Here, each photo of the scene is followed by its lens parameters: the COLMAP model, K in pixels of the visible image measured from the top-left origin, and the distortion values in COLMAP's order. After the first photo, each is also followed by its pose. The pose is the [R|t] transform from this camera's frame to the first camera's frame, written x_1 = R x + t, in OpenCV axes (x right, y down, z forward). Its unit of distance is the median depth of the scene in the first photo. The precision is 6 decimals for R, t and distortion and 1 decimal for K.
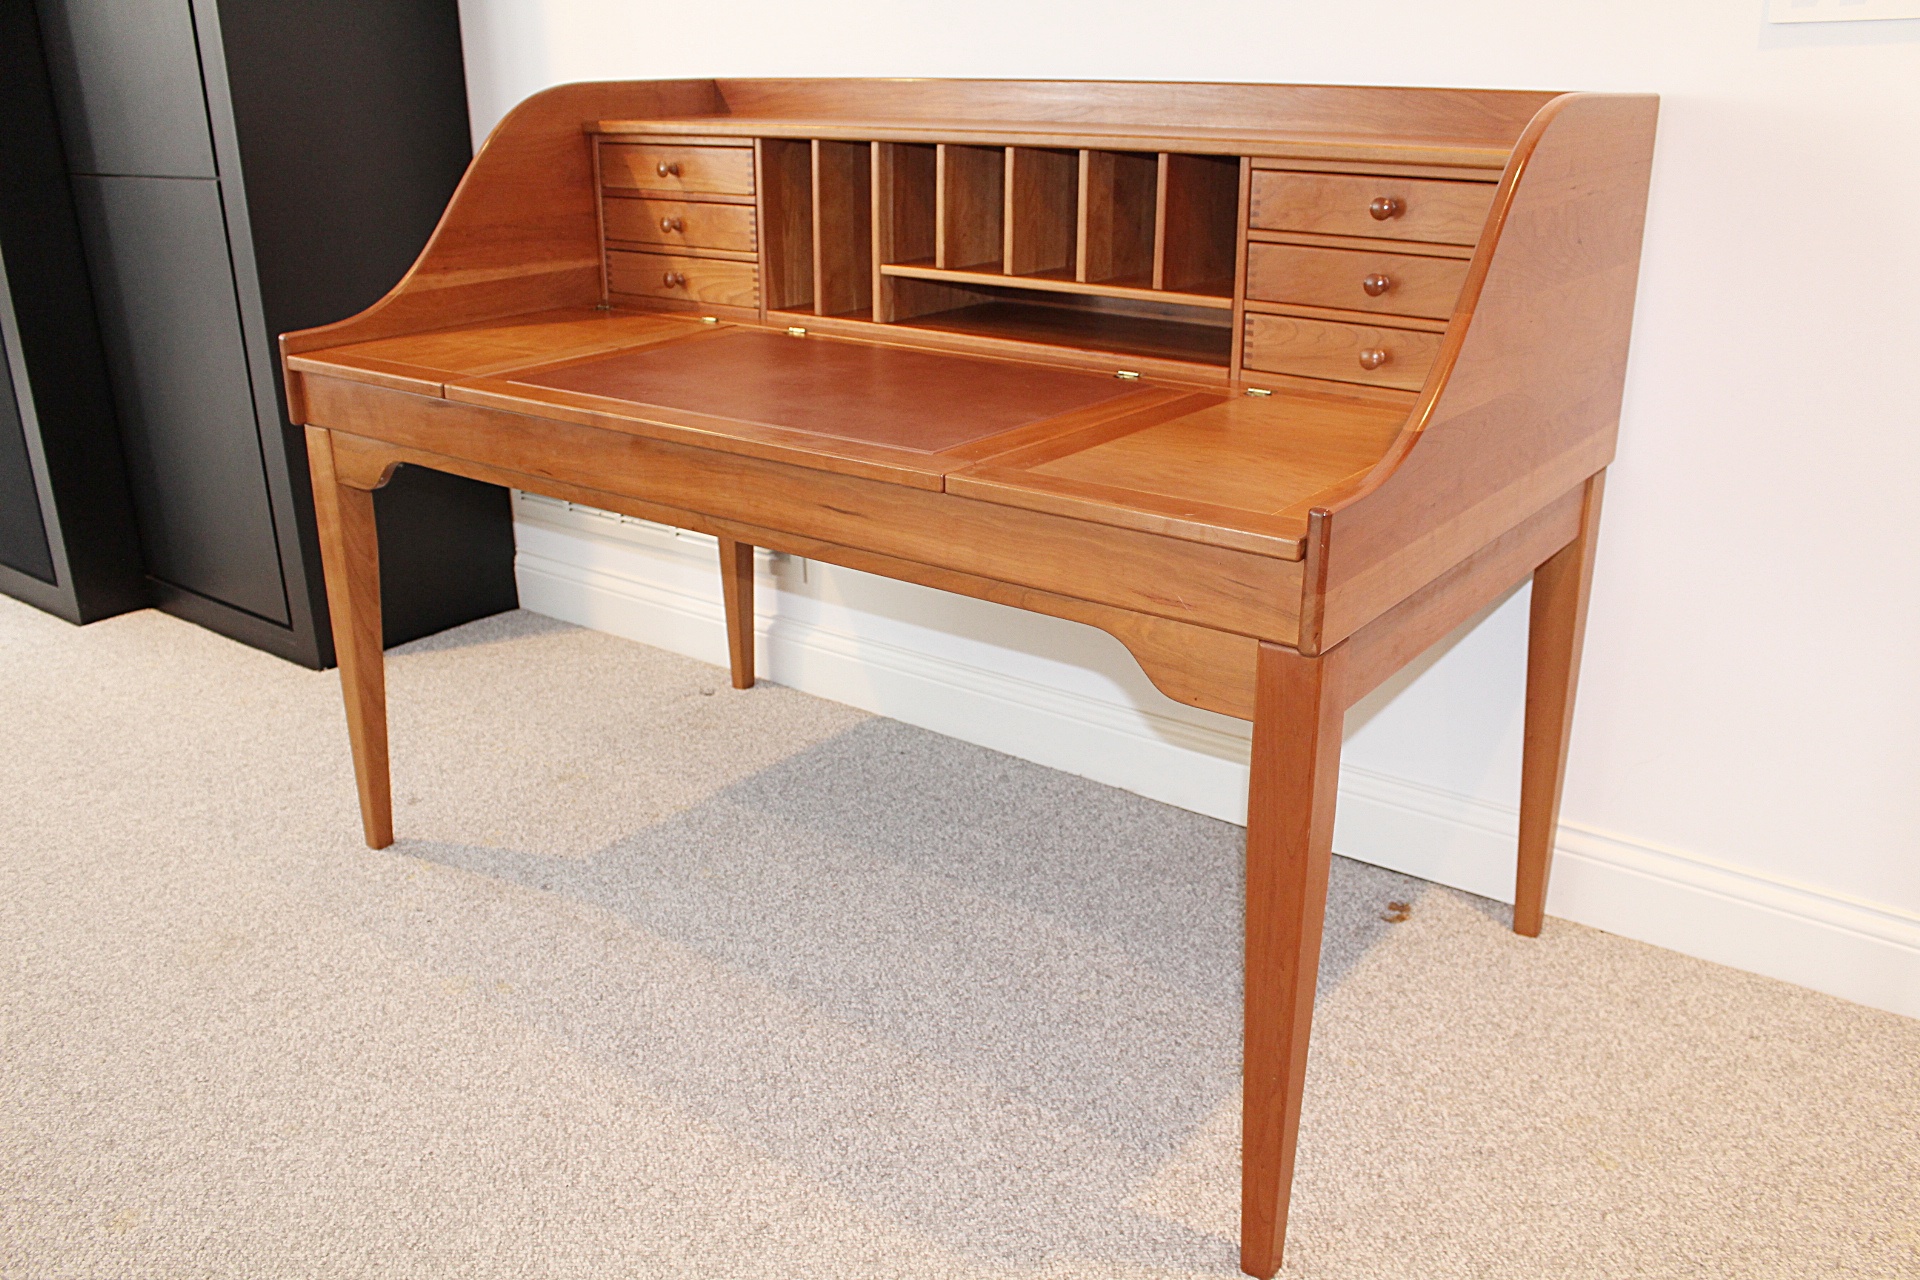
lens RADIAL K [[1599.6, 0, 986.2], [0, 1599.6, 641.8], [0, 0, 1]] dist [-0.128048, 0.079299]
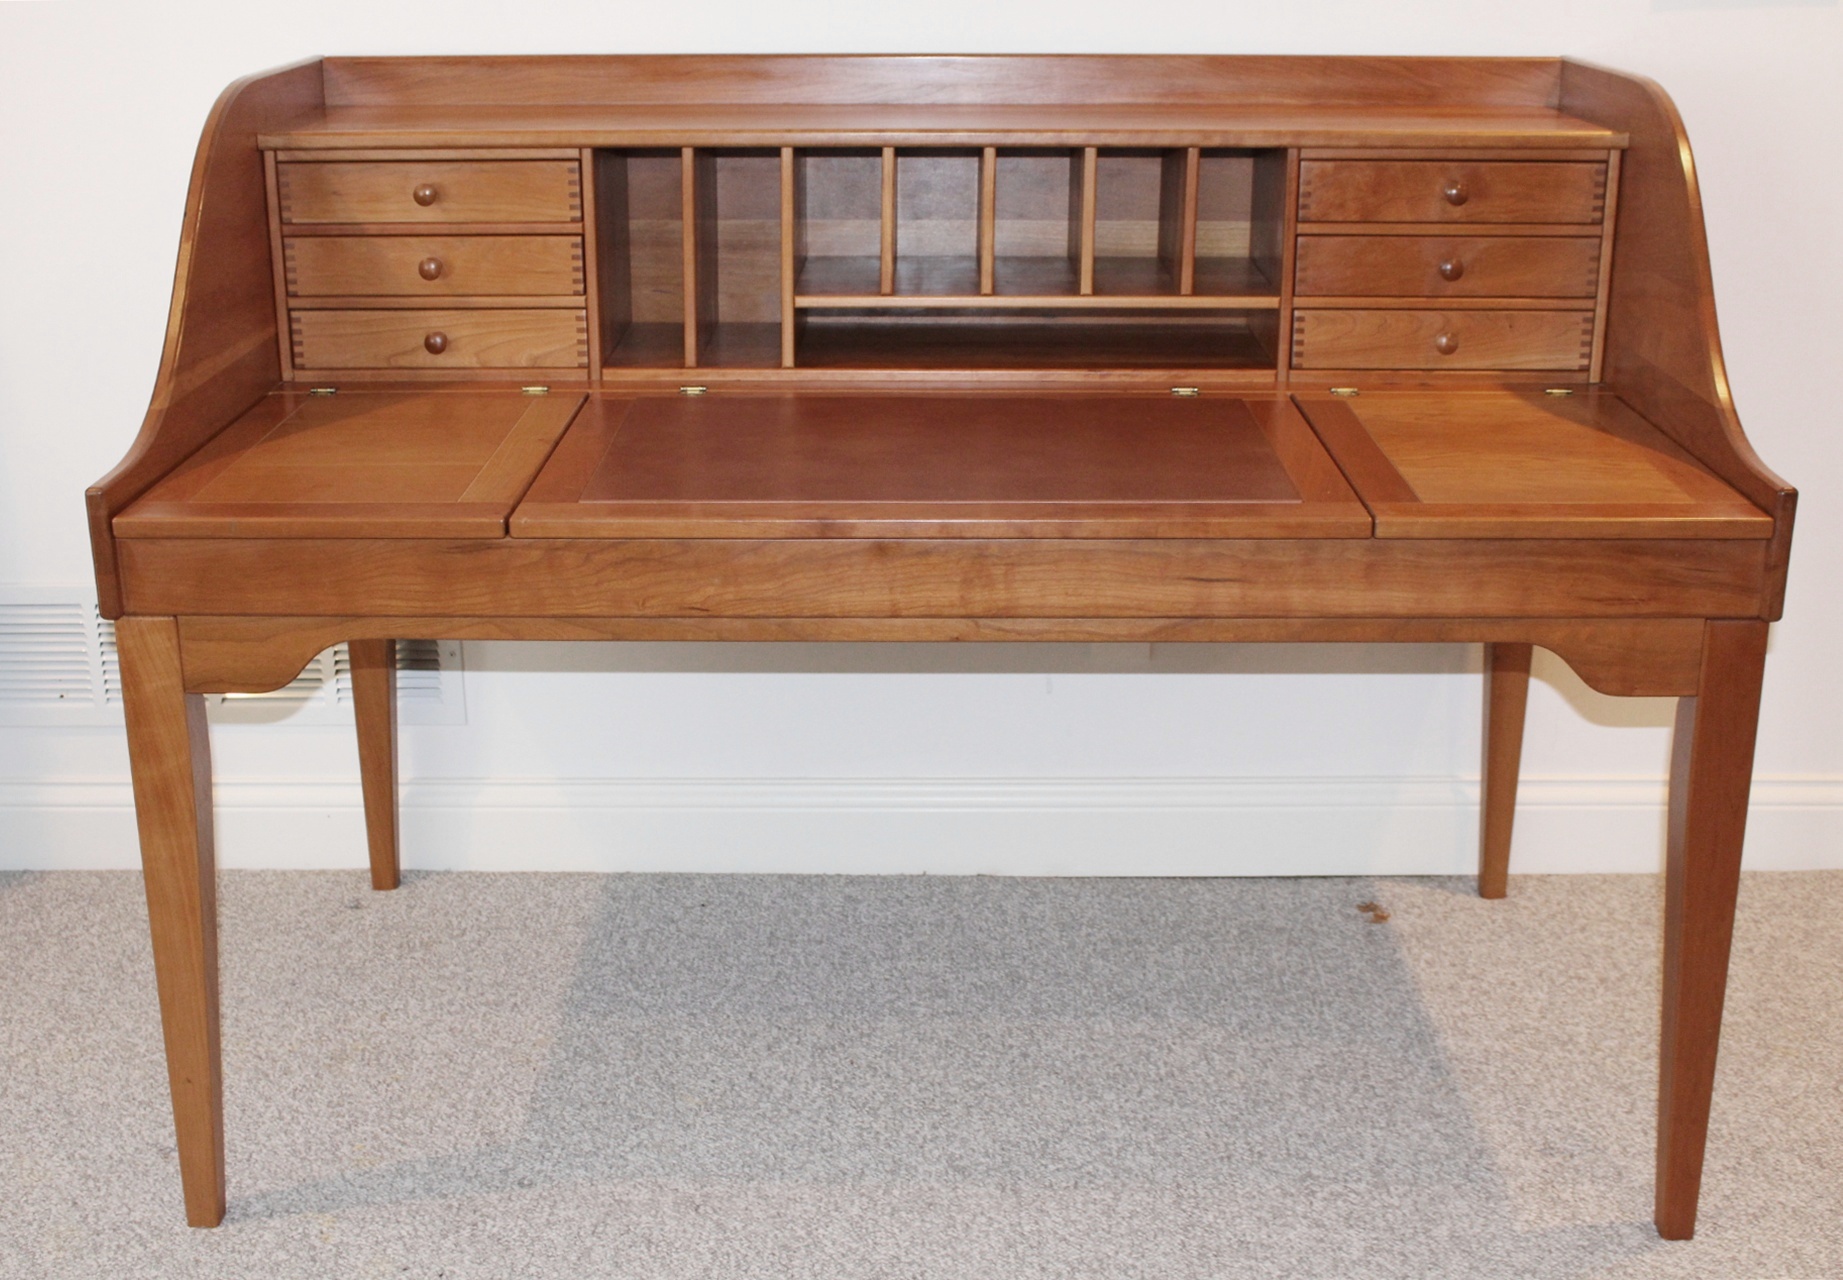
lens RADIAL K [[2268.9, 0, 921.5], [0, 2268.9, 640.0], [0, 0, 1]] dist [-0.063013, -0.004597]
pose [[0.810377, -0.189954, 0.554262, -0.687896], [0.204229, 0.978237, 0.036656, -0.094276], [-0.549162, 0.083491, 0.831535, 0.014643]]
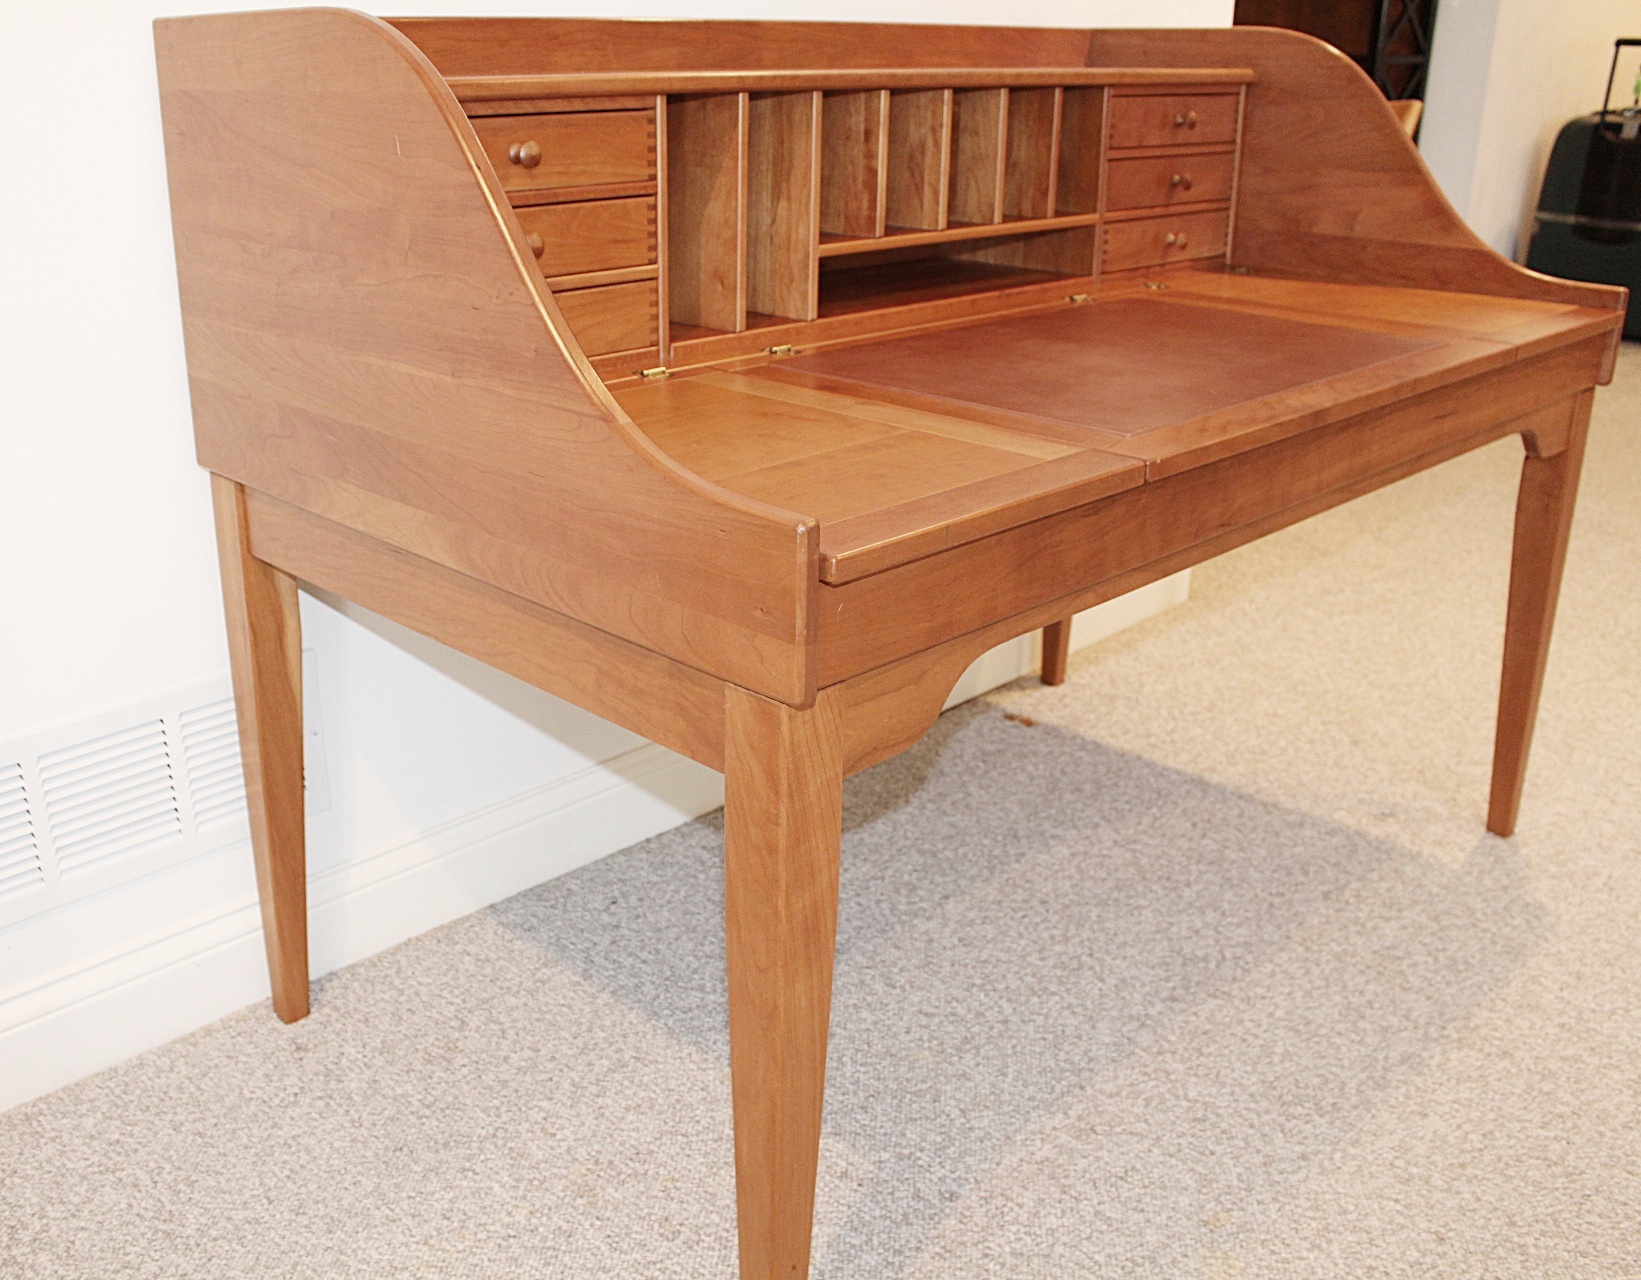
lens RADIAL K [[1597.0, 0, 758.9], [0, 1597.0, 633.9], [0, 0, 1]] dist [-0.145119, 0.174337]
pose [[0.156497, -0.351751, 0.922919, -0.871707], [0.333696, 0.898316, 0.285790, -0.299557], [-0.929600, 0.263249, 0.257962, 0.874184]]
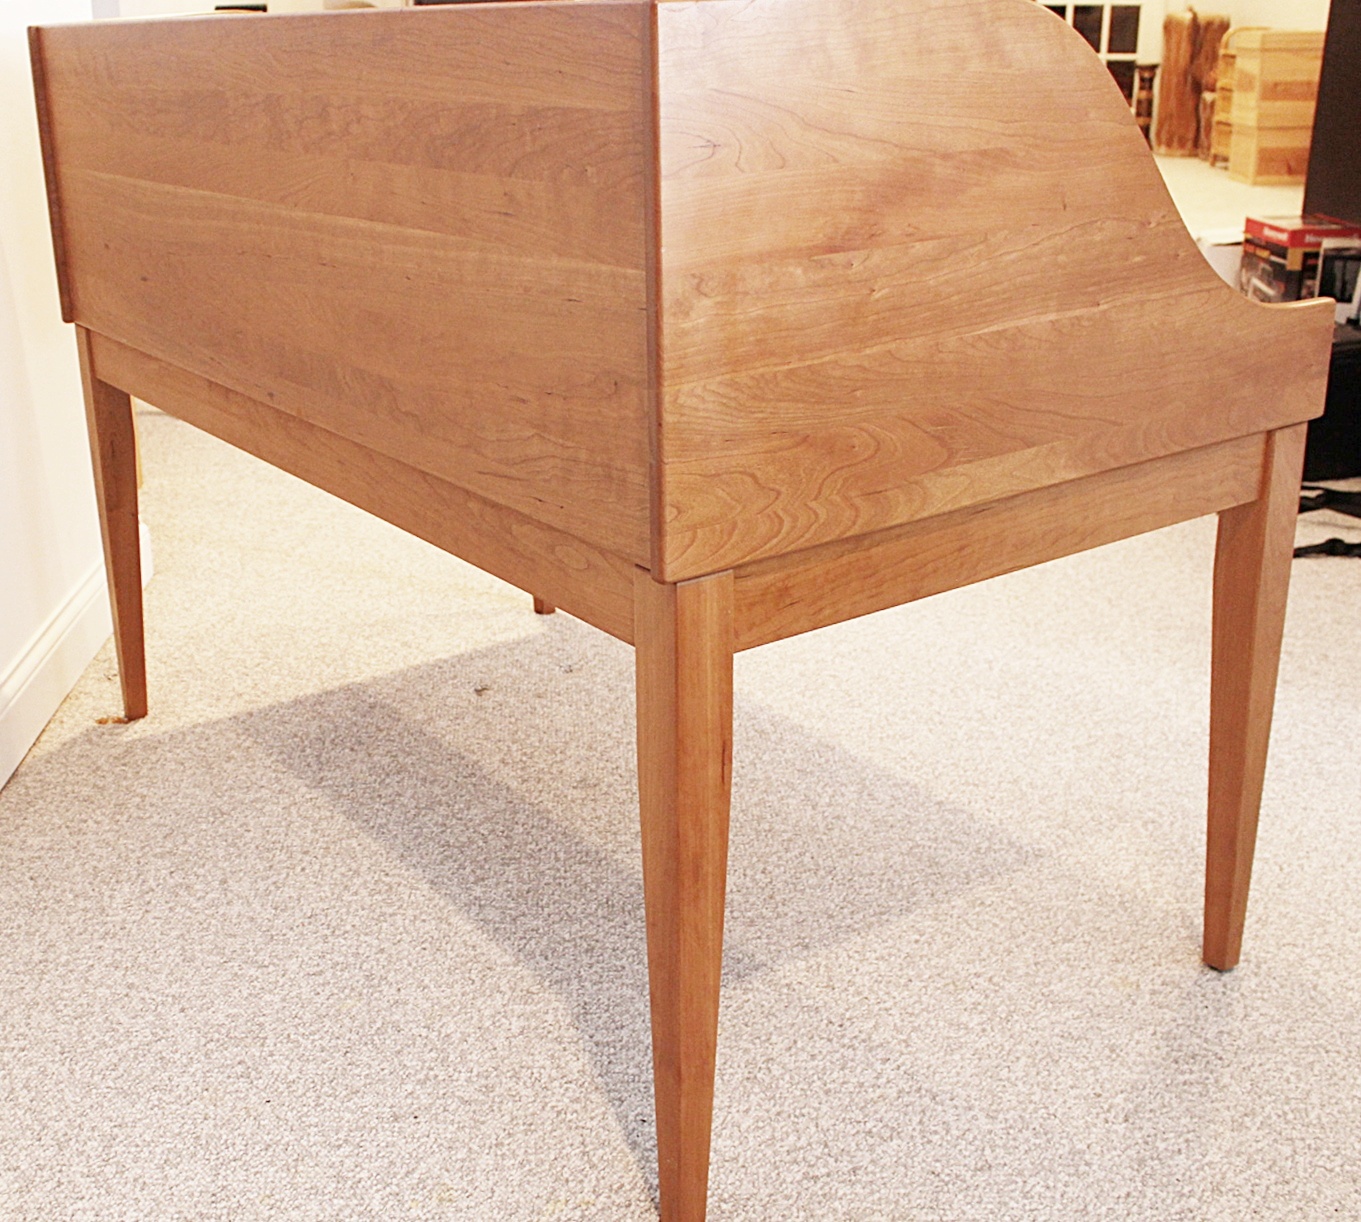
lens RADIAL K [[1591.7, 0, 680.5], [0, 1591.7, 611.0], [0, 0, 1]] dist [-0.079181, -0.012396]
pose [[-0.583547, -0.286820, 0.759742, -0.869206], [0.291051, 0.799532, 0.525394, -0.400879], [-0.758131, 0.527715, -0.383085, 1.131211]]
